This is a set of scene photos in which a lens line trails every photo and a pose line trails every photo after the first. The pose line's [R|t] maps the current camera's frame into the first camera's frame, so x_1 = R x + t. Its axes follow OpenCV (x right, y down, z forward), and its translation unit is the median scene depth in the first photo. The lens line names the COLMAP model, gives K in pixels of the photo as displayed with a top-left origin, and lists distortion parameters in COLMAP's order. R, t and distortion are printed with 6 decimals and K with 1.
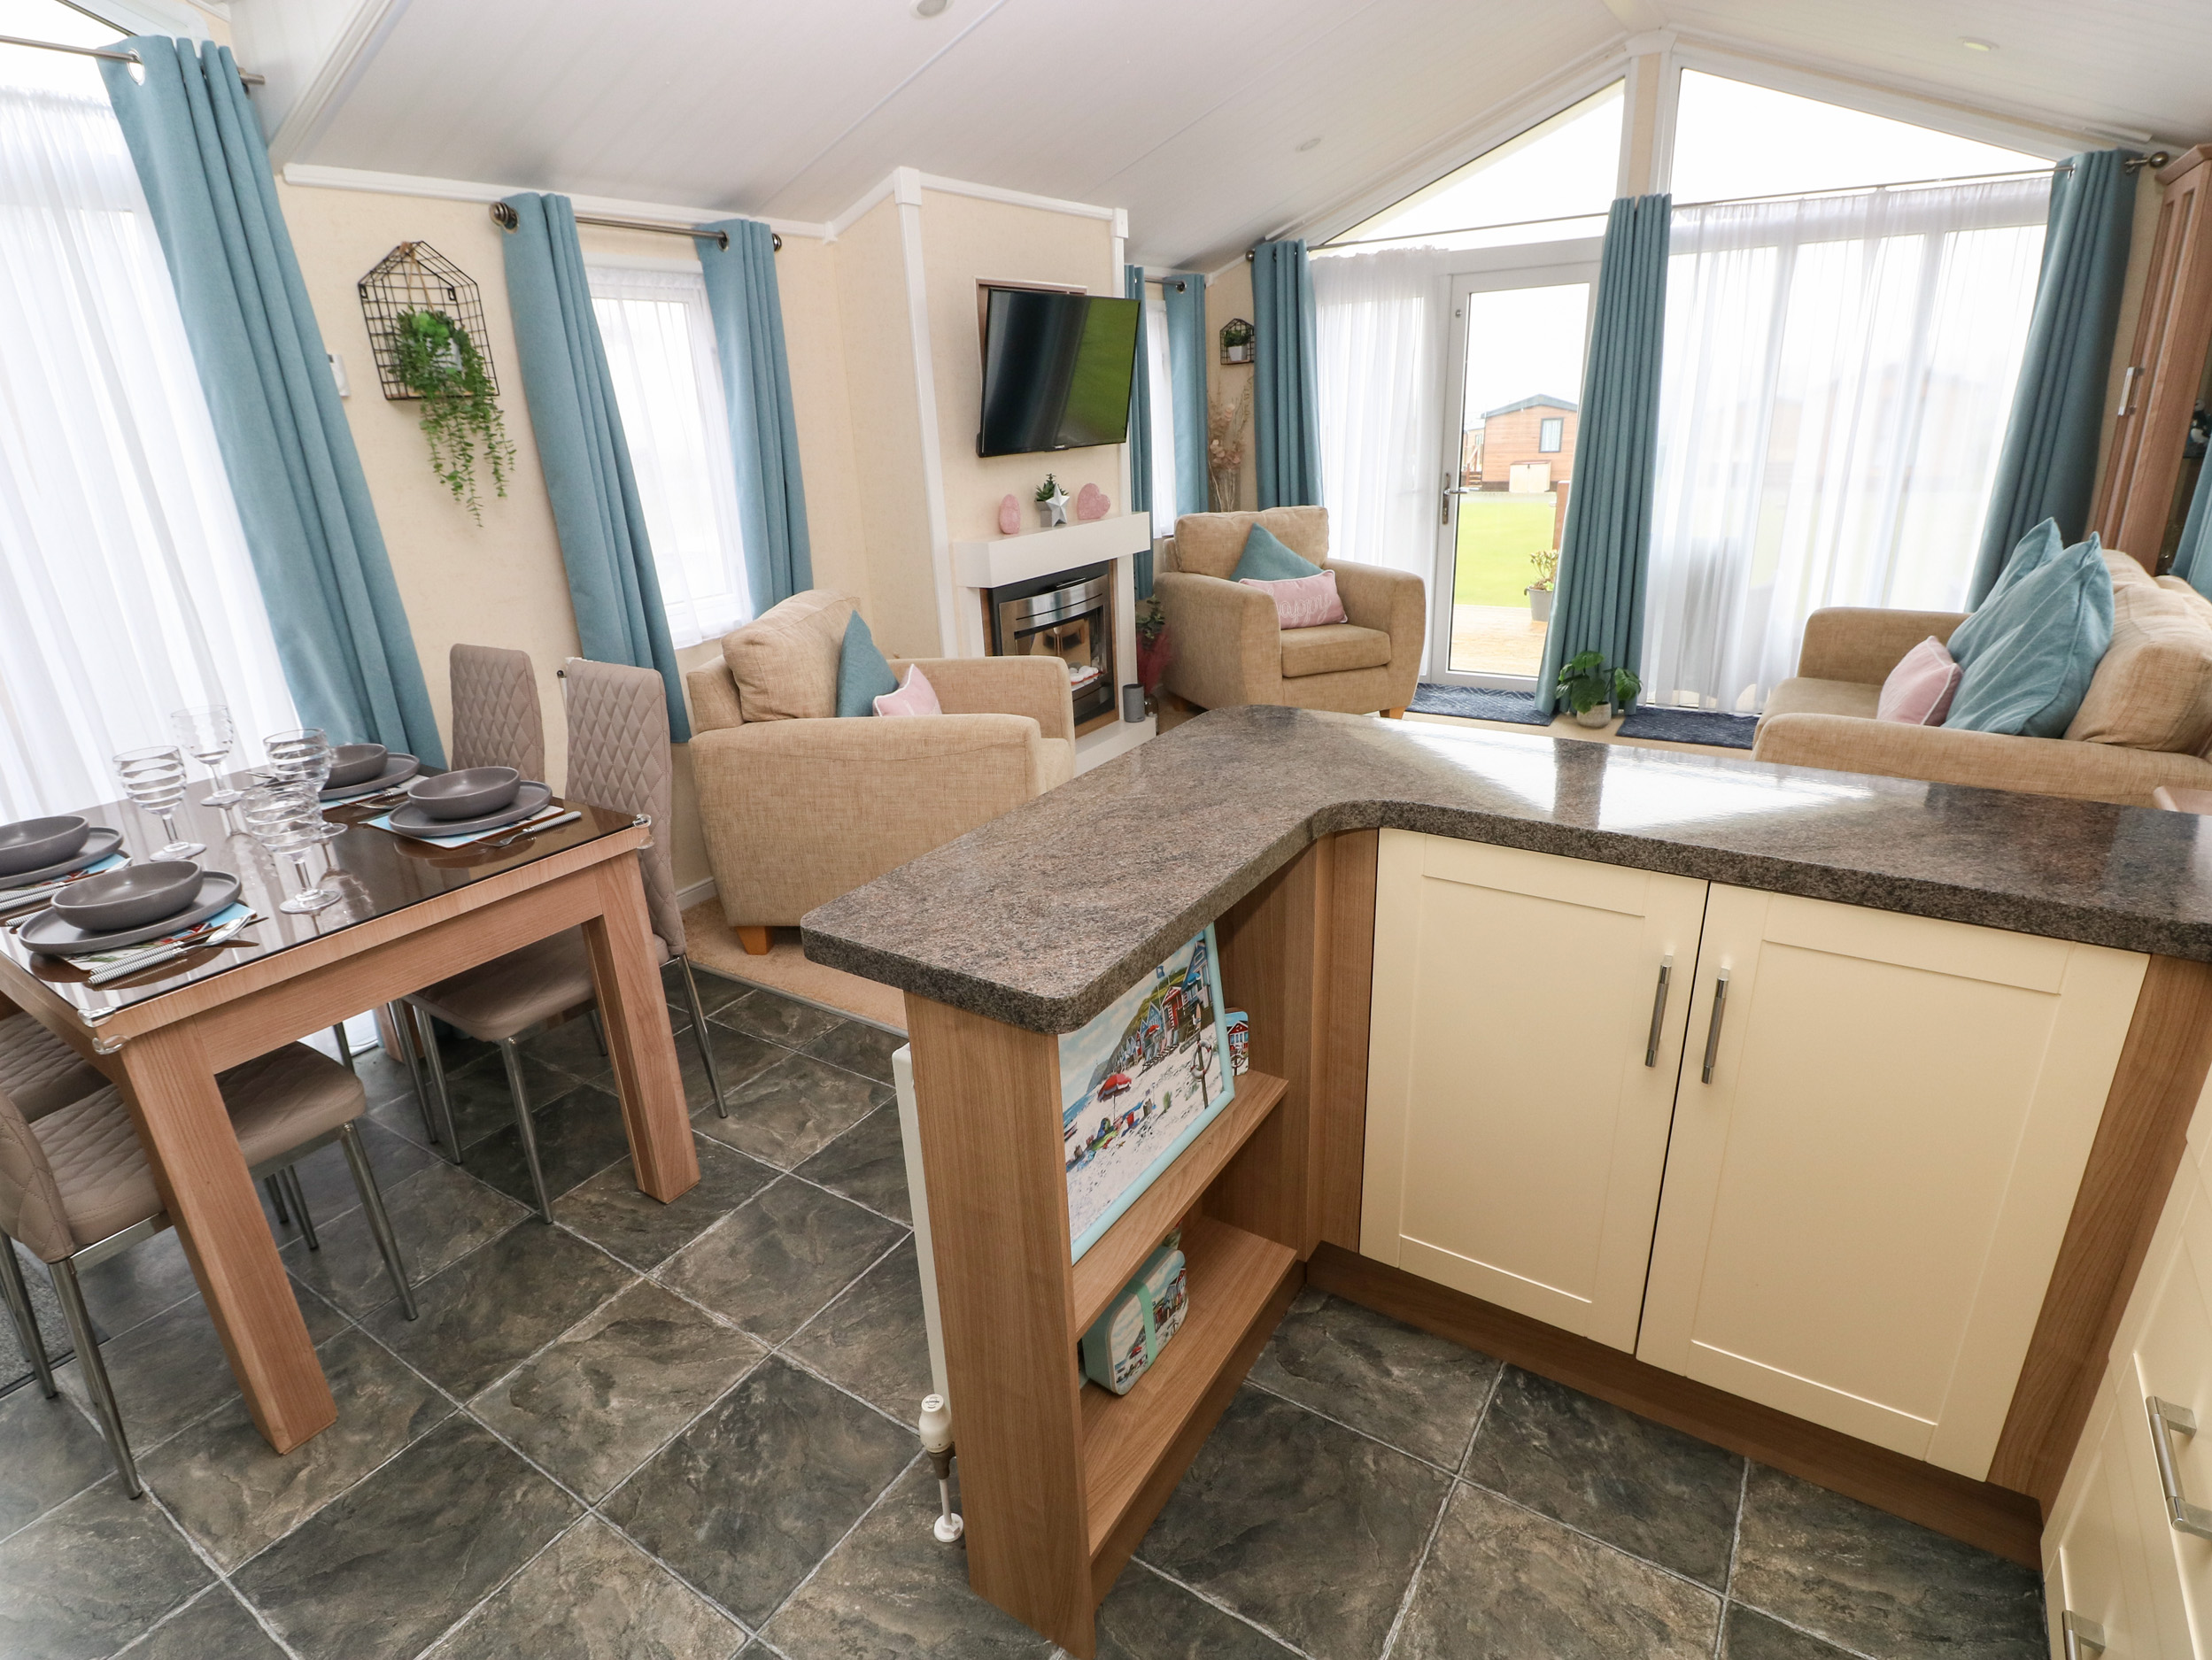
lens RADIAL K [[1132.5, 0, 1060.0], [0, 1132.5, 838.3], [0, 0, 1]] dist [-0.028398, -0.001103]
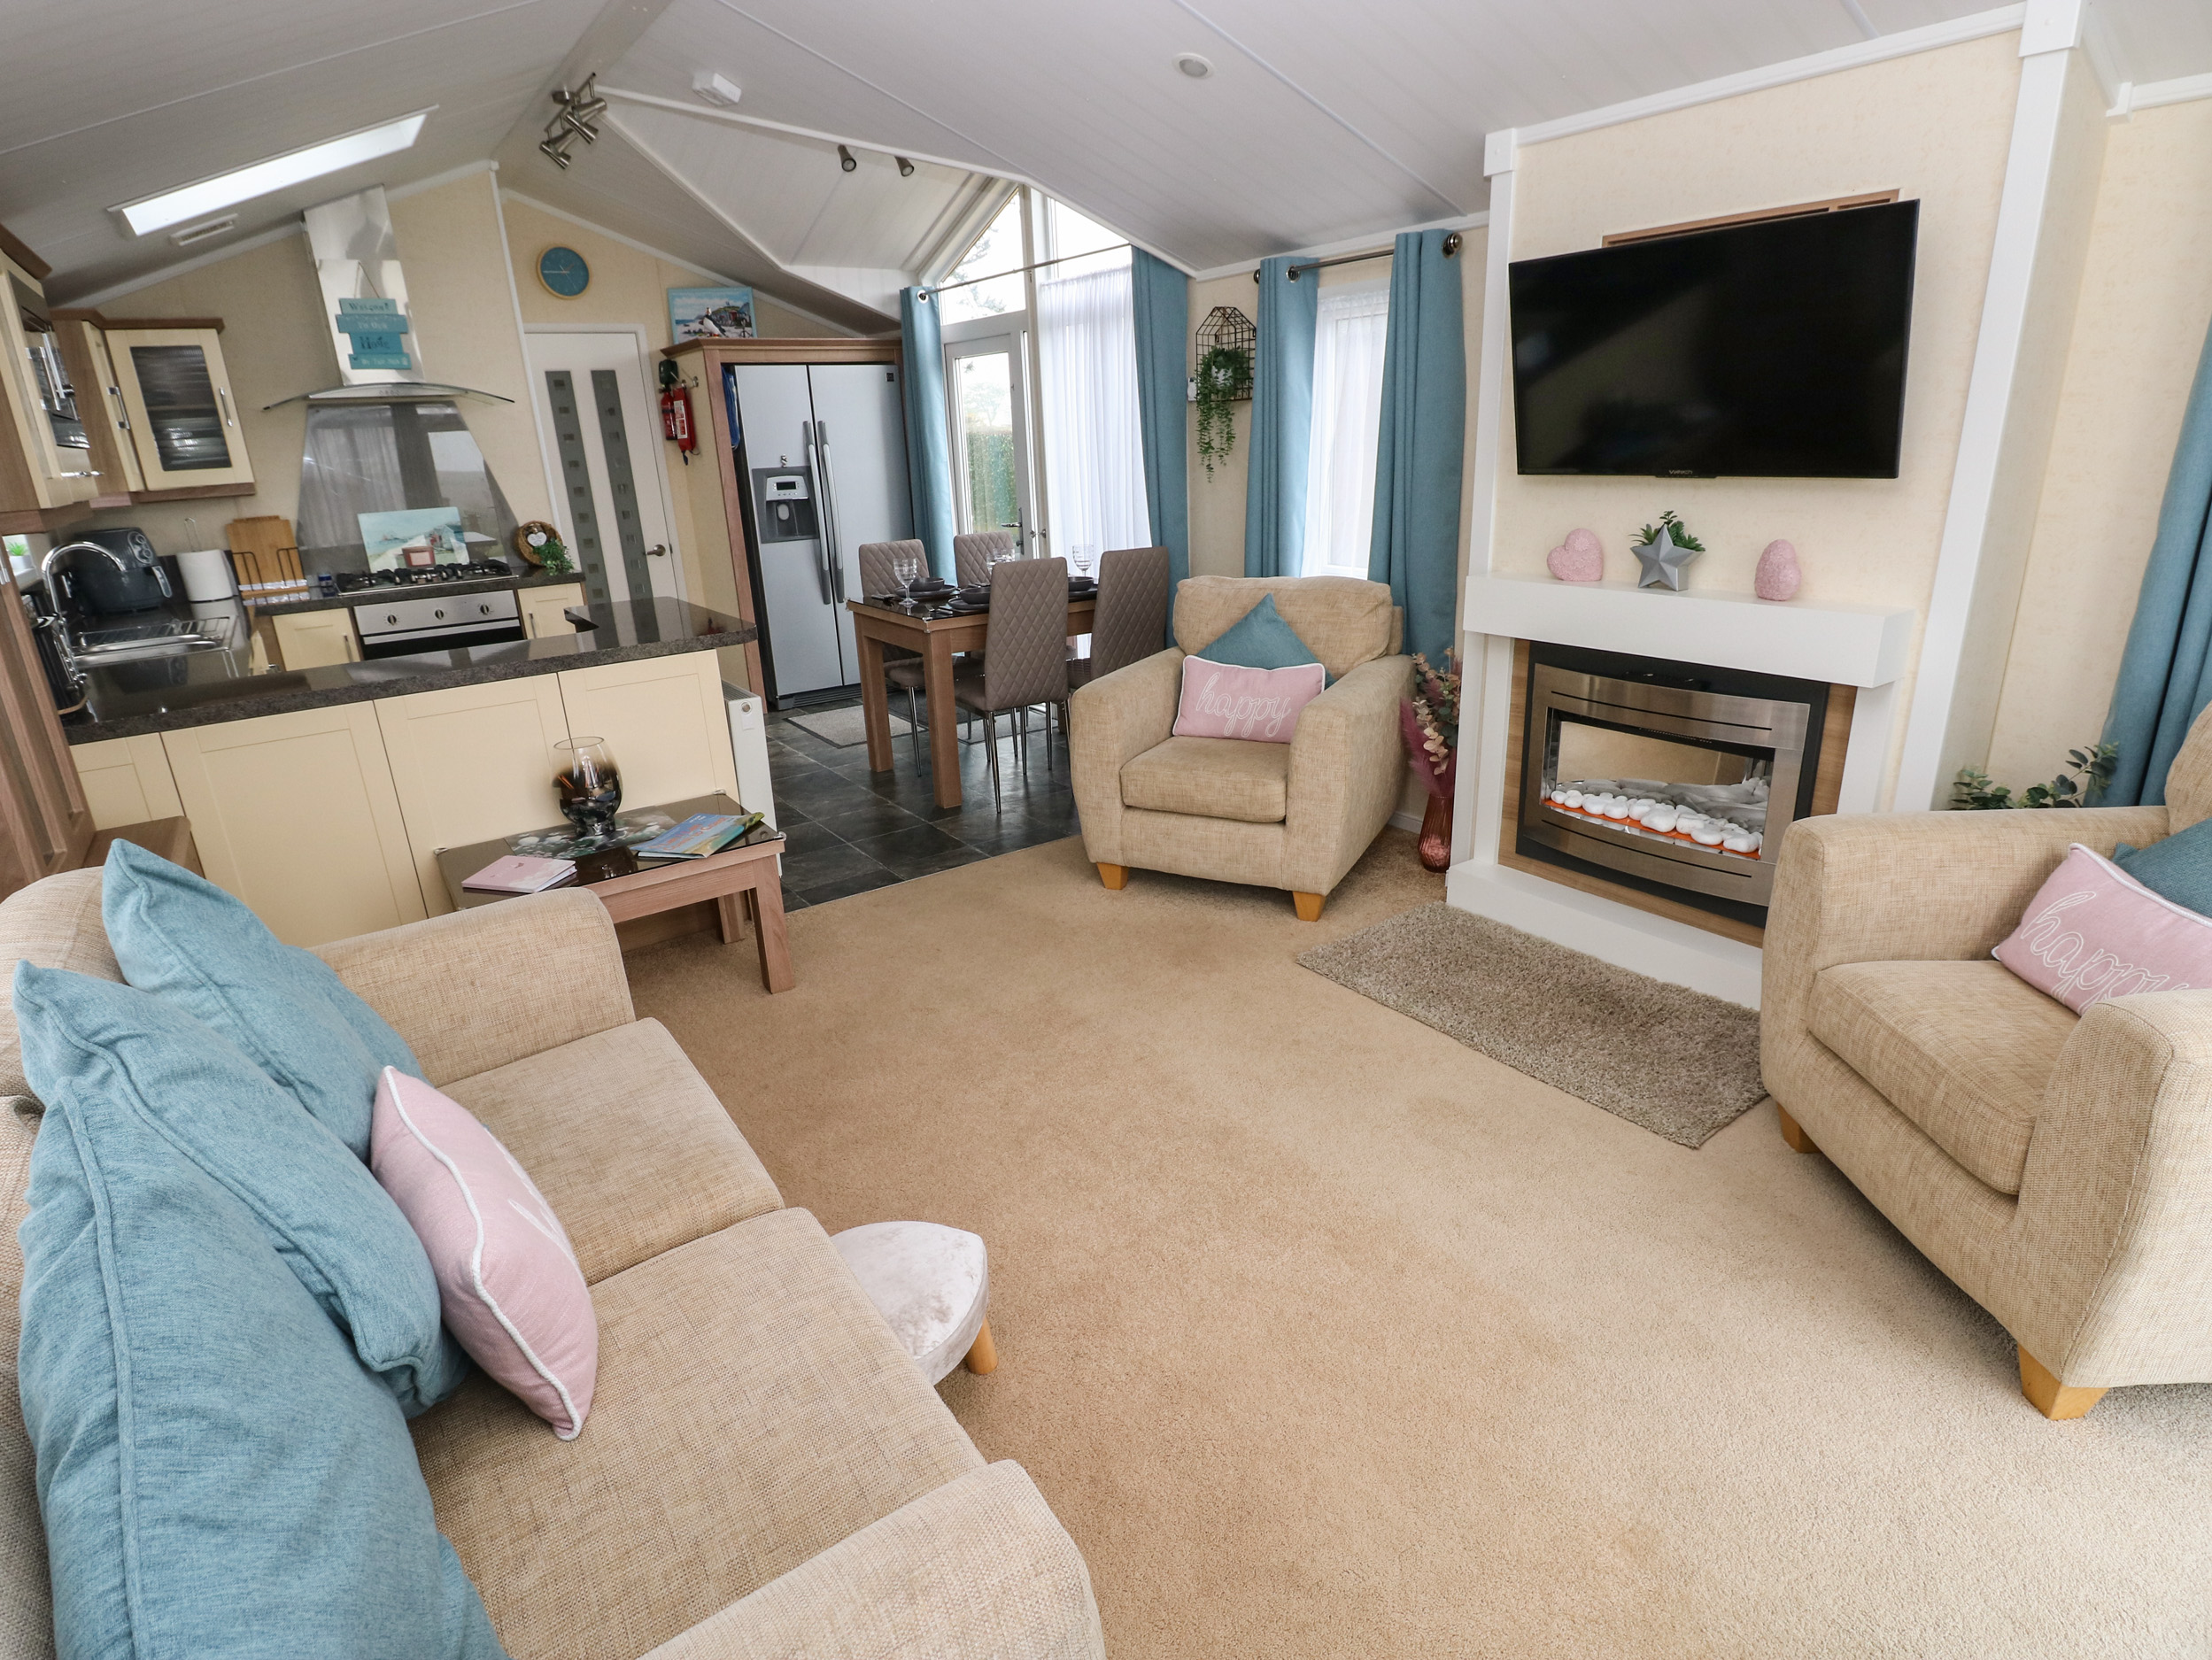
lens RADIAL K [[1159.1, 0, 1106.0], [0, 1159.1, 830.0], [0, 0, 1]] dist [0.000253, 0.000153]
pose [[-0.344977, 0.372651, -0.861465, 0.793143], [-0.277940, 0.836088, 0.472976, -0.412085], [0.896515, 0.402602, -0.184857, 0.934232]]
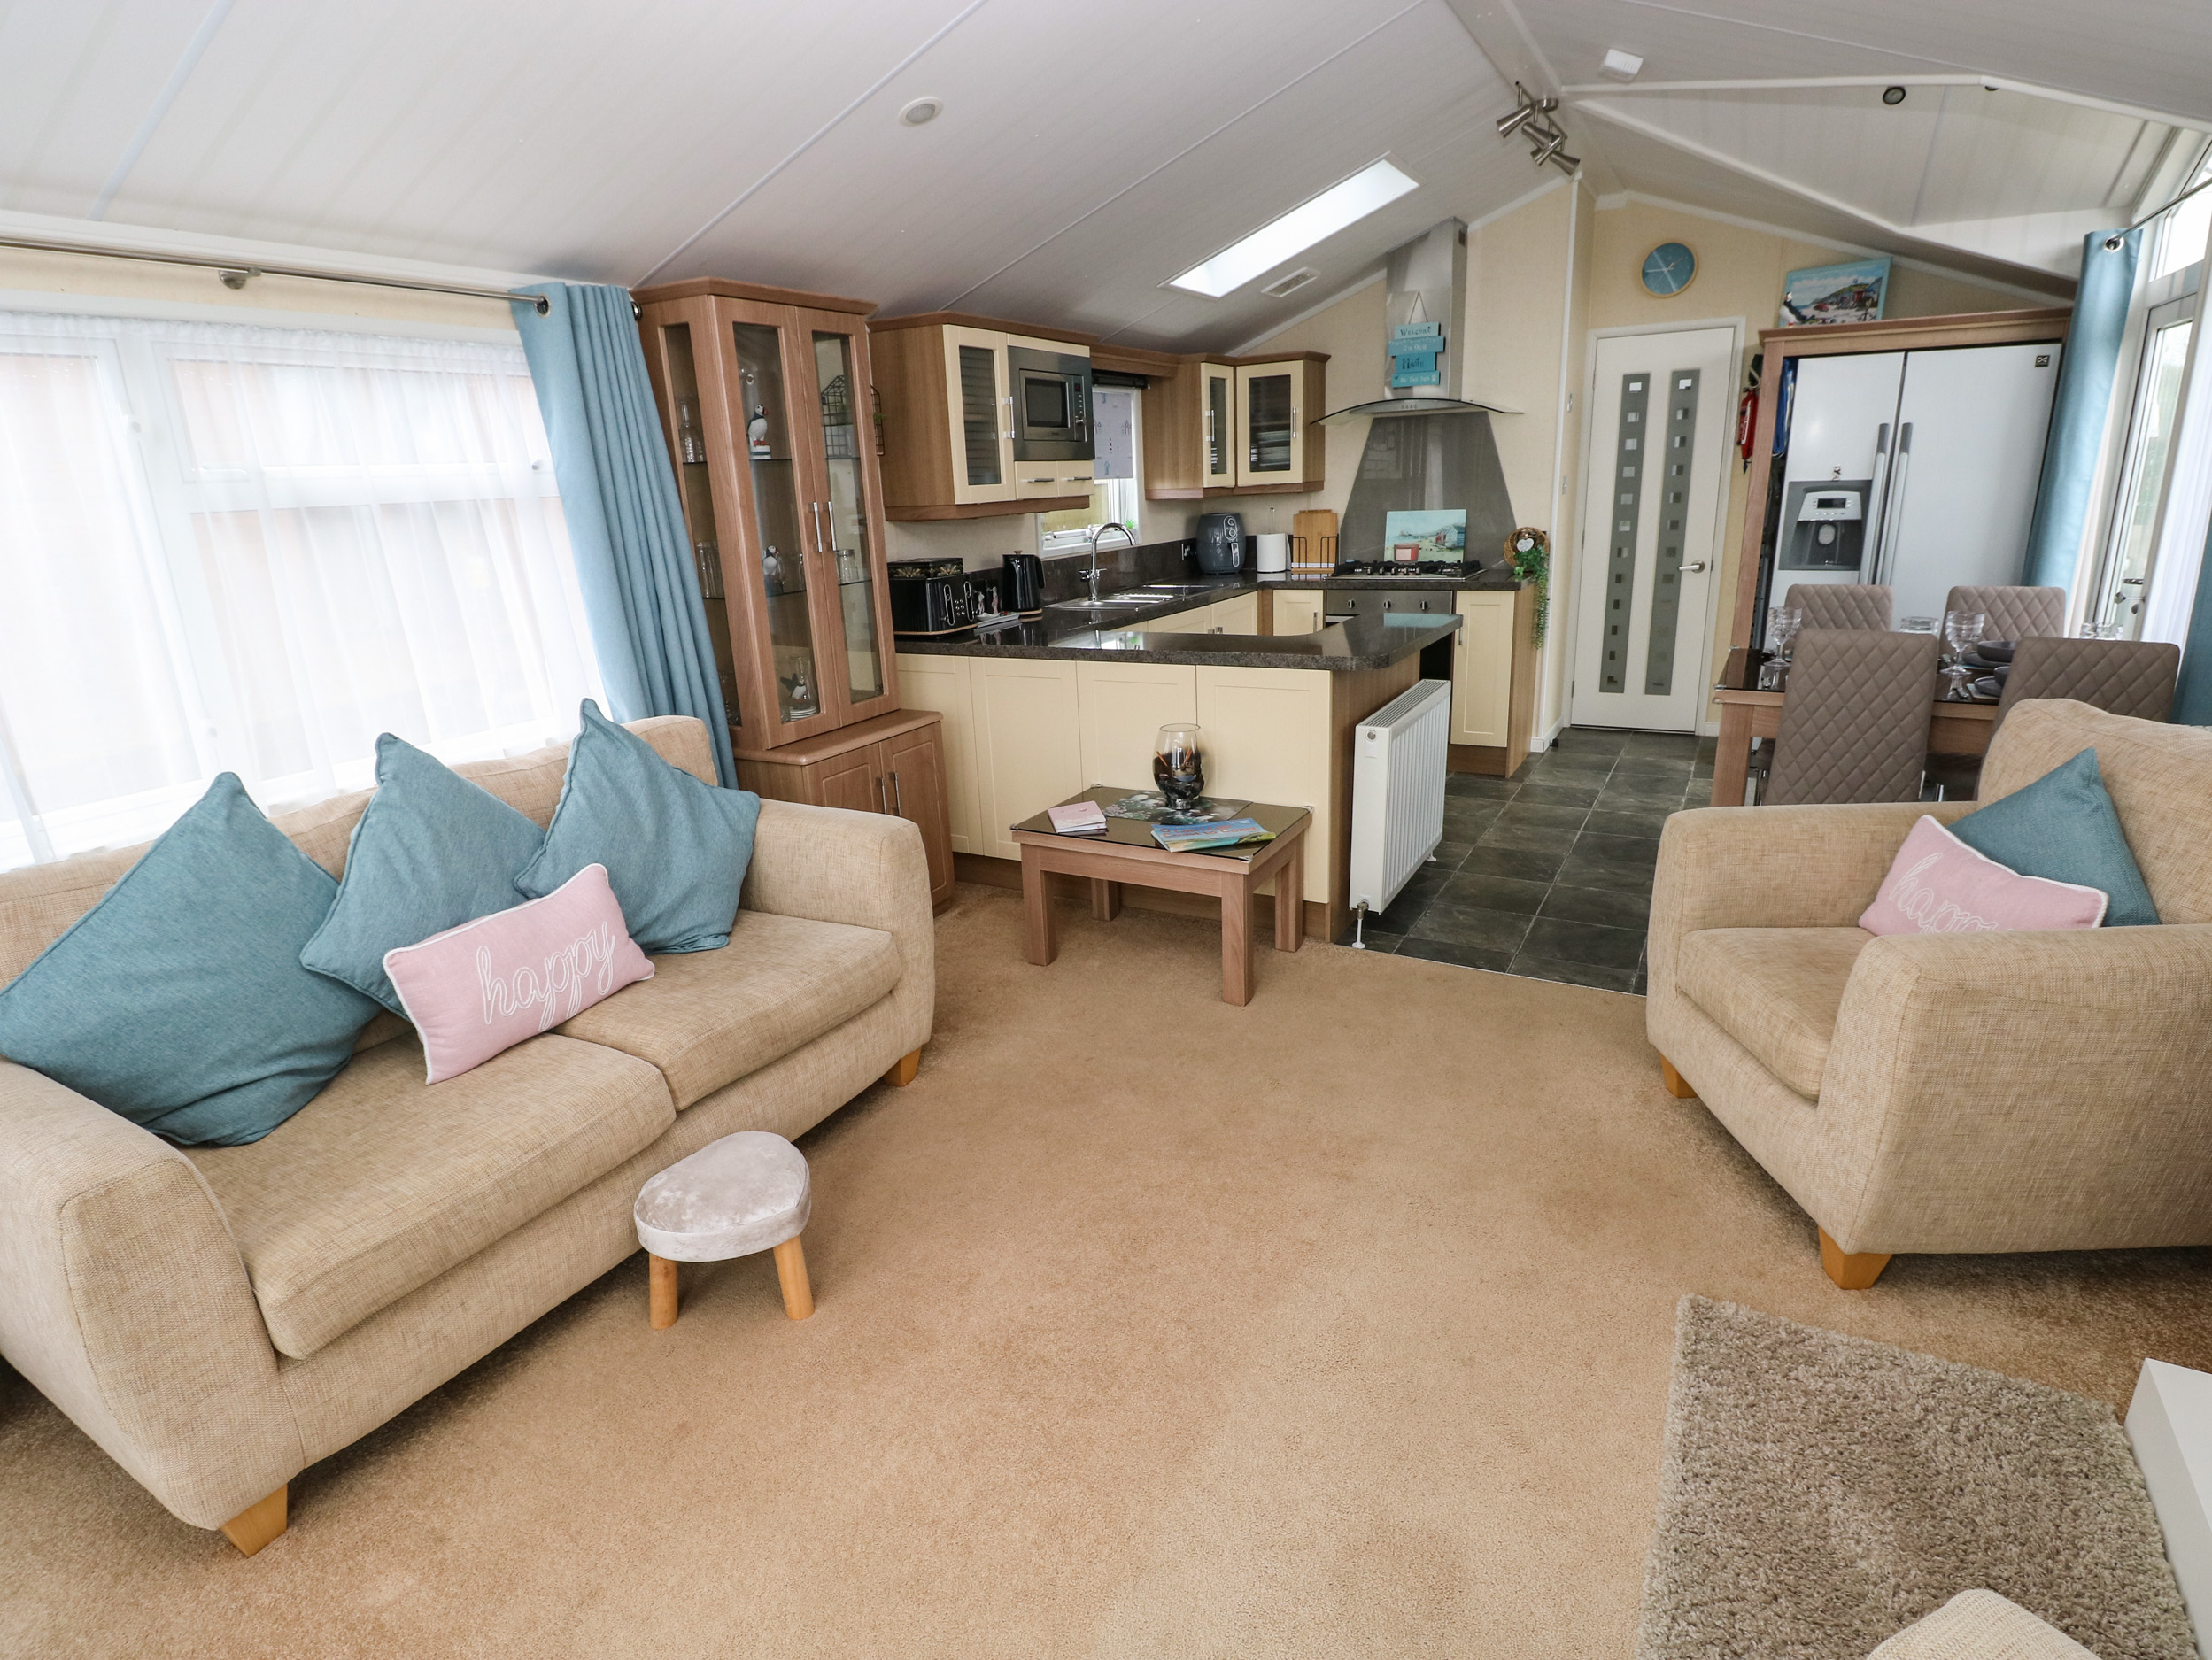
lens RADIAL K [[1169.8, 0, 1082.1], [0, 1169.8, 828.1], [0, 0, 1]] dist [-0.003402, -0.011682]
pose [[-0.992809, 0.110688, -0.045581, 0.341653], [0.059641, 0.787530, 0.613384, -0.488770], [0.103791, 0.606255, -0.788468, 1.198543]]
